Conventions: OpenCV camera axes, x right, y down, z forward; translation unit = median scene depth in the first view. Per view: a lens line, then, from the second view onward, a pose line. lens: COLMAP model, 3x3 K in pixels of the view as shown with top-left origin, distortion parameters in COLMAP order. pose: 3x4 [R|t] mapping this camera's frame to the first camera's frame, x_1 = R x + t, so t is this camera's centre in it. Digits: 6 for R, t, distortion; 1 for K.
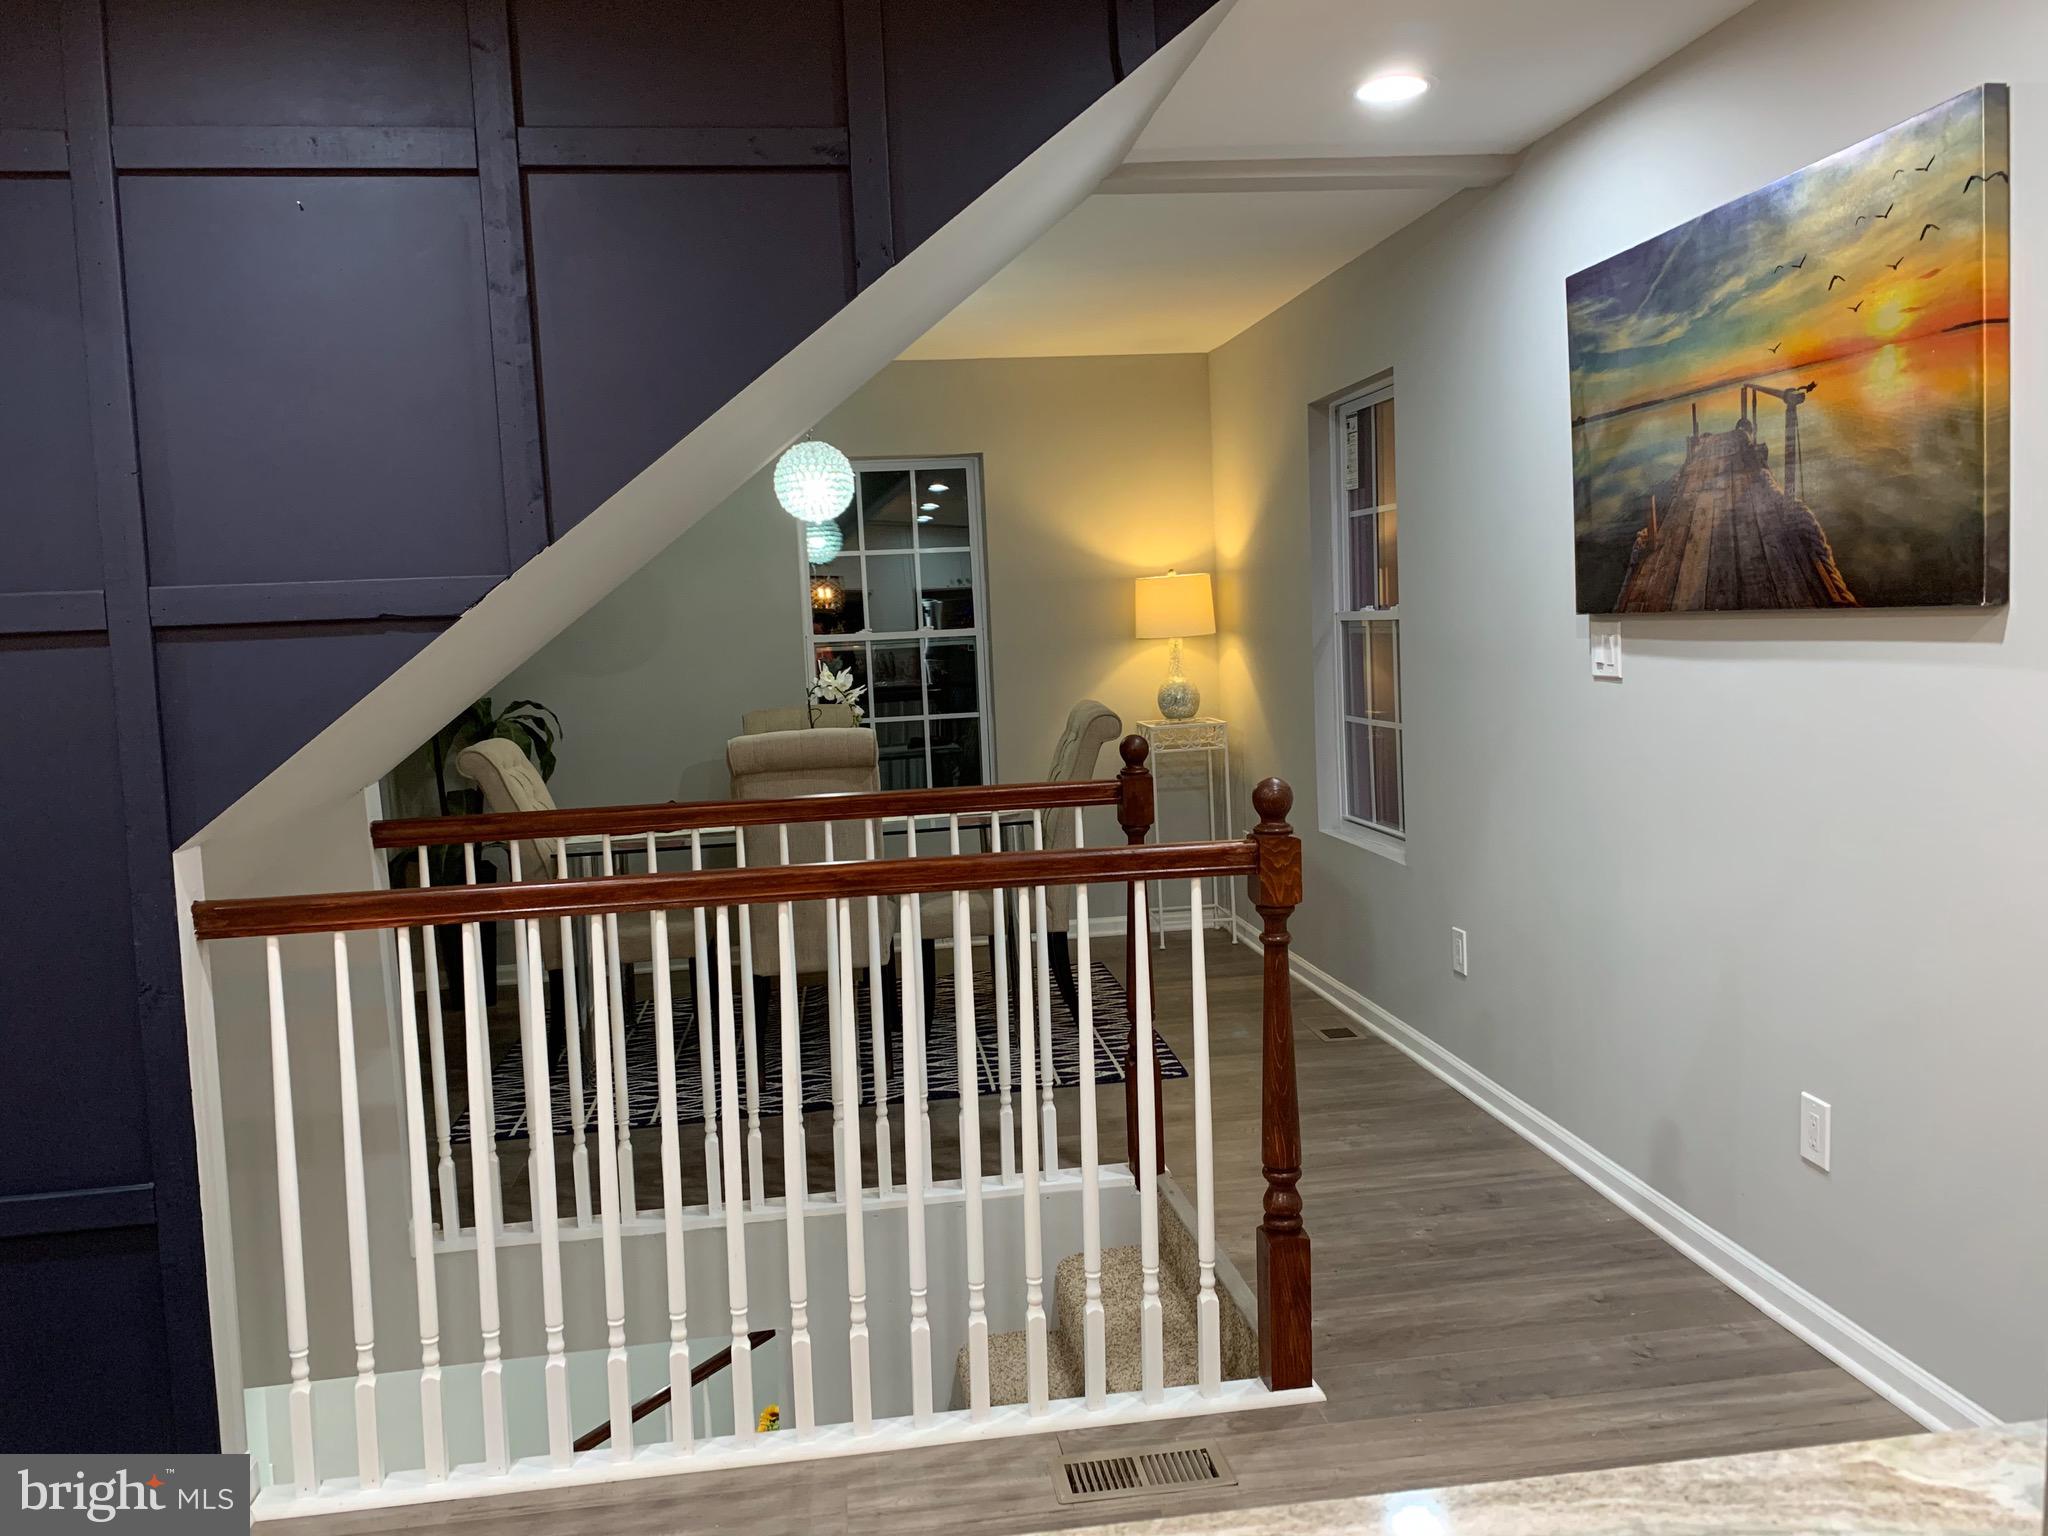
lens RADIAL K [[1741.3, 0, 1023.5], [0, 1741.3, 764.6], [0, 0, 1]] dist [-0.007715, -0.002667]
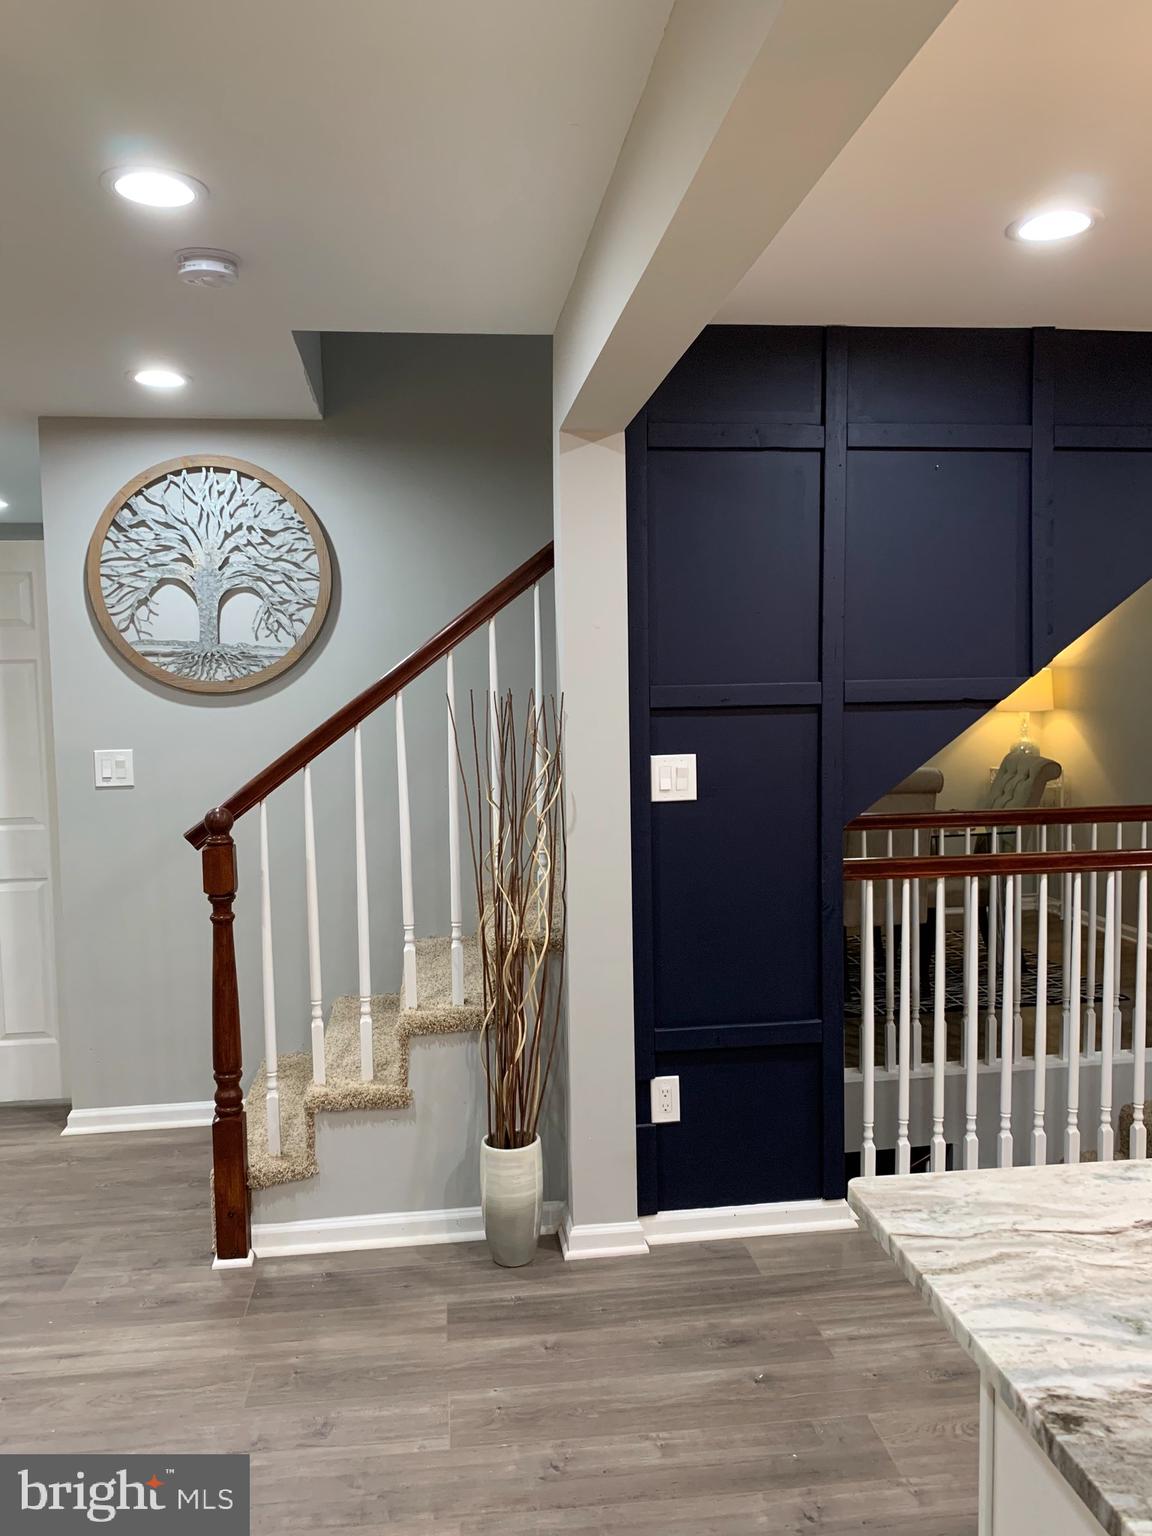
lens RADIAL K [[1194.4, 0, 576.8], [0, 1194.4, 769.7], [0, 0, 1]] dist [0.024114, -0.012534]
pose [[0.999587, 0.028086, 0.006028, -0.560698], [-0.027878, 0.999092, -0.032211, 0.028414], [-0.006927, 0.032030, 0.999463, -0.121139]]
